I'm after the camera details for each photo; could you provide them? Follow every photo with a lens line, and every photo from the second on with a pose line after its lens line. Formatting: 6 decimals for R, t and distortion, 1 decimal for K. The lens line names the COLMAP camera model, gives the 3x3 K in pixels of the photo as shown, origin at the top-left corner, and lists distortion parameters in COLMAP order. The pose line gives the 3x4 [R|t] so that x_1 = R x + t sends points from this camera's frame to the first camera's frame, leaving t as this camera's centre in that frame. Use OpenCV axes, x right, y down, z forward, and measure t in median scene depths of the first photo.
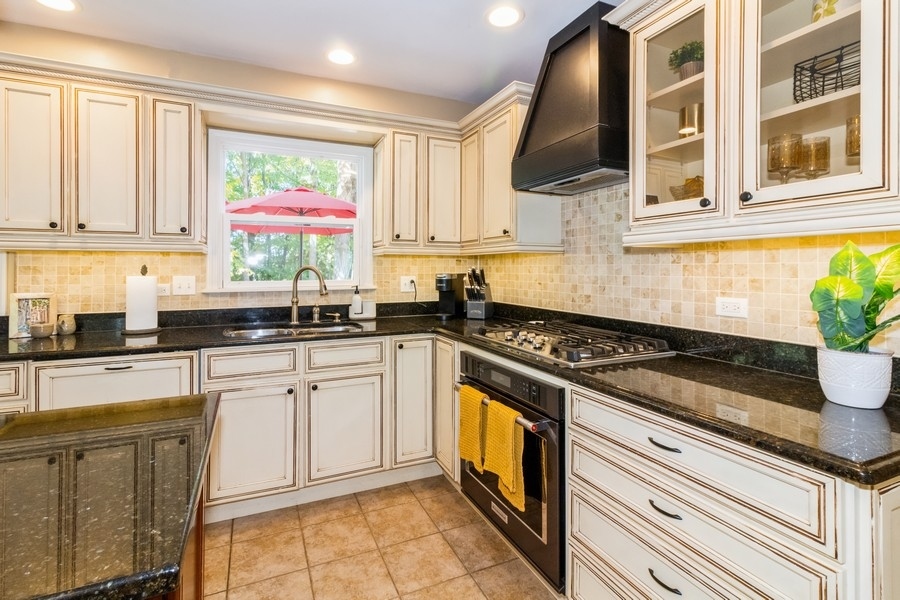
lens RADIAL K [[417.2, 0, 469.9], [0, 417.2, 270.3], [0, 0, 1]] dist [0.016323, 0.000134]
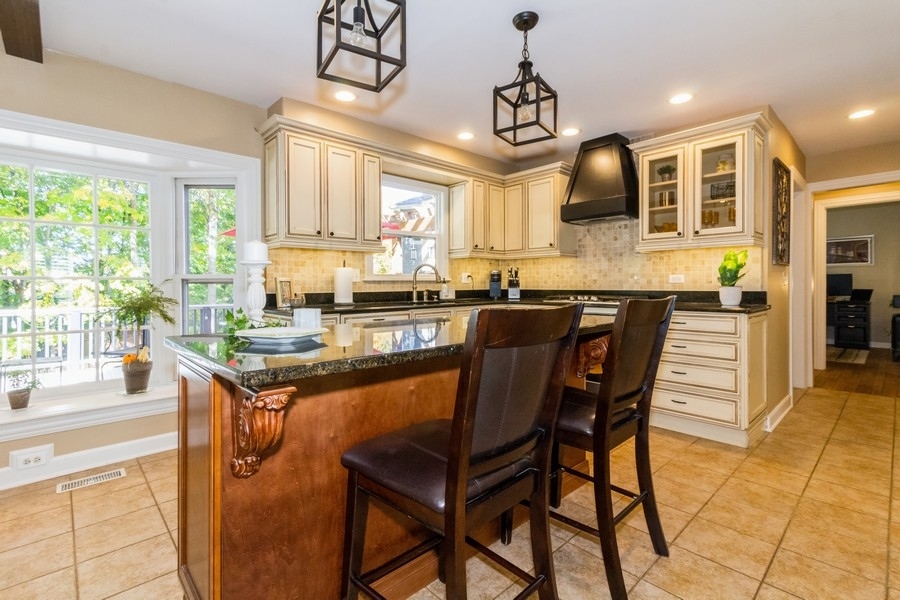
lens RADIAL K [[417.2, 0, 448.8], [0, 417.2, 294.2], [0, 0, 1]] dist [0.016323, 0.000134]
pose [[0.945397, -0.011661, 0.325714, -0.909340], [0.007214, 0.999864, 0.014858, 0.088388], [-0.325842, -0.011697, 0.945352, -0.538283]]
